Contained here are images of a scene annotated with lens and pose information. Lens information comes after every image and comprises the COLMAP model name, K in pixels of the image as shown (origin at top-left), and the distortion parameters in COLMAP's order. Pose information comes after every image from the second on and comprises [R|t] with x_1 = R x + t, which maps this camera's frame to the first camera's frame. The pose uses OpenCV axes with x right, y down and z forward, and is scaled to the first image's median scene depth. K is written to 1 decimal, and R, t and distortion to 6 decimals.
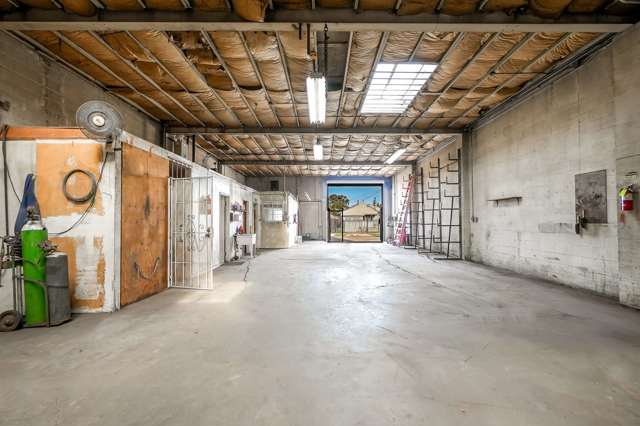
lens RADIAL K [[271.6, 0, 320.0], [0, 271.6, 213.0], [0, 0, 1]] dist [-0.002667, 0.000902]
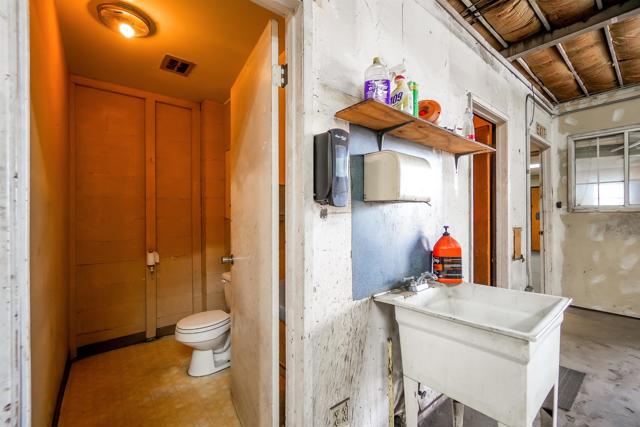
lens RADIAL K [[271.6, 0, 320.0], [0, 271.6, 213.5], [0, 0, 1]] dist [-0.002667, 0.000902]
pose [[0.626641, 0.000197, -0.779308, -0.193456], [0.025179, 0.999473, 0.020500, 0.028074], [0.778901, -0.032468, 0.626305, 0.774958]]
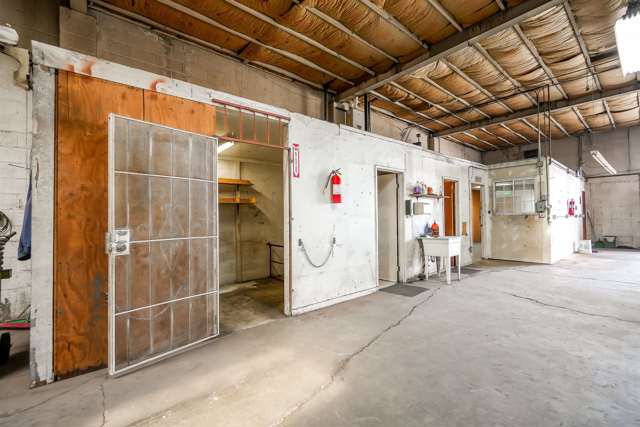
lens RADIAL K [[271.6, 0, 320.0], [0, 271.6, 213.5], [0, 0, 1]] dist [-0.002667, 0.000902]
pose [[0.637605, -0.012166, -0.770267, 0.004689], [0.031818, 0.999438, 0.010552, 0.013275], [0.769706, -0.031236, 0.637634, 0.402471]]
